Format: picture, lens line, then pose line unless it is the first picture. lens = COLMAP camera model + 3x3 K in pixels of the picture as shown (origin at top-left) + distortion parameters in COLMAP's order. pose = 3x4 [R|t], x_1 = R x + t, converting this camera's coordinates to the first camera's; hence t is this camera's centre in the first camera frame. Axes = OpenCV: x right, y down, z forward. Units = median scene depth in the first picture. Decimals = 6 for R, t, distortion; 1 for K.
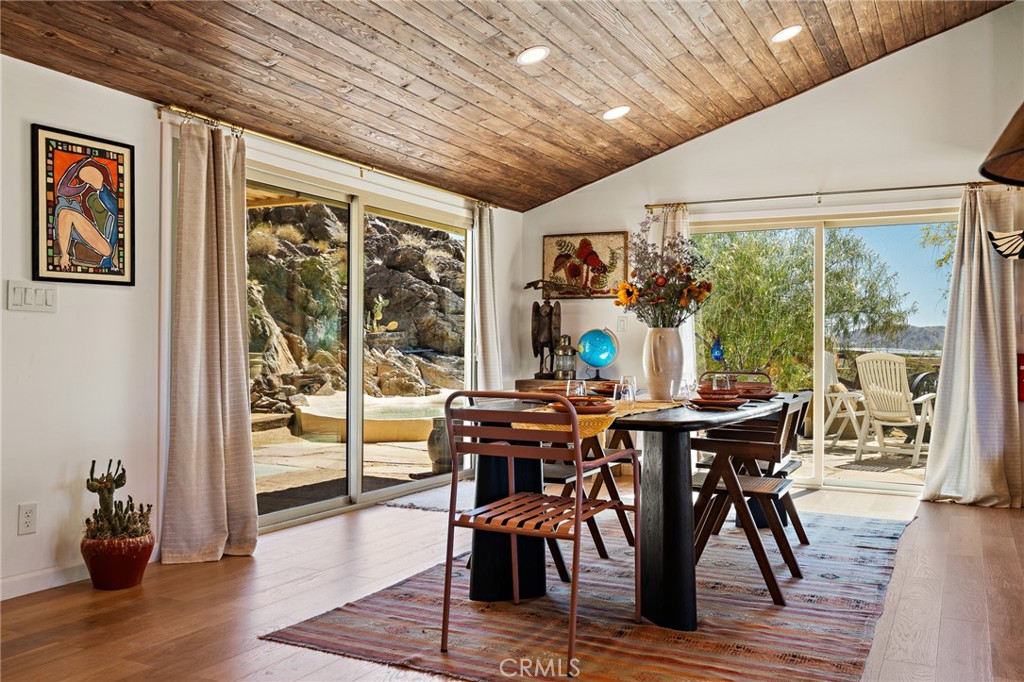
lens RADIAL K [[882.7, 0, 505.7], [0, 882.7, 338.4], [0, 0, 1]] dist [-0.001449, 0.002791]
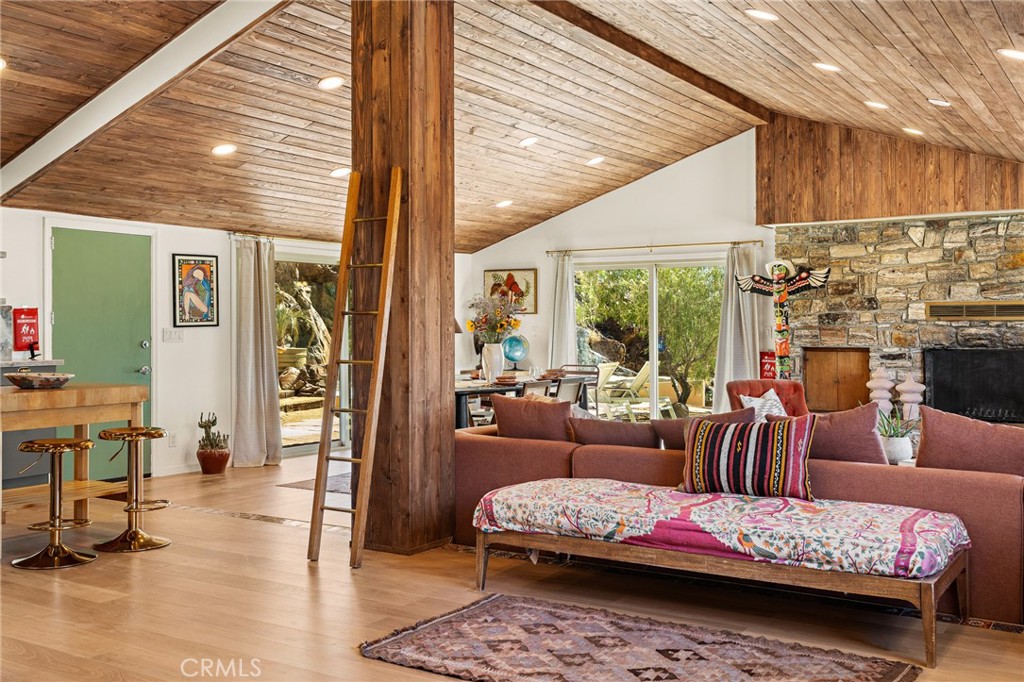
lens RADIAL K [[1019.1, 0, 511.3], [0, 1019.1, 316.3], [0, 0, 1]] dist [0.004188, -0.001228]
pose [[0.995476, -0.012509, -0.094187, 0.401263], [0.012438, 0.999922, -0.001336, -0.063080], [0.094197, 0.000158, 0.995554, -1.087254]]
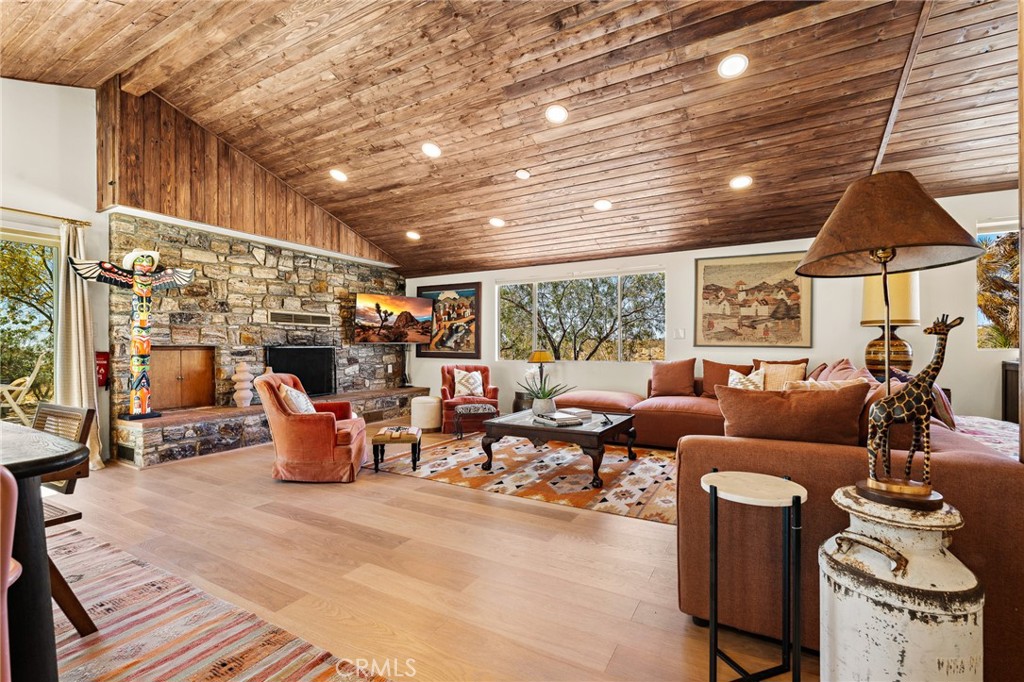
lens RADIAL K [[450.9, 0, 507.6], [0, 450.9, 346.2], [0, 0, 1]] dist [-0.002464, -0.000232]
pose [[0.040285, -0.005034, 0.999176, -0.100233], [-0.005536, 0.999971, 0.005261, 0.001912], [-0.999173, -0.005743, 0.040256, 0.426247]]
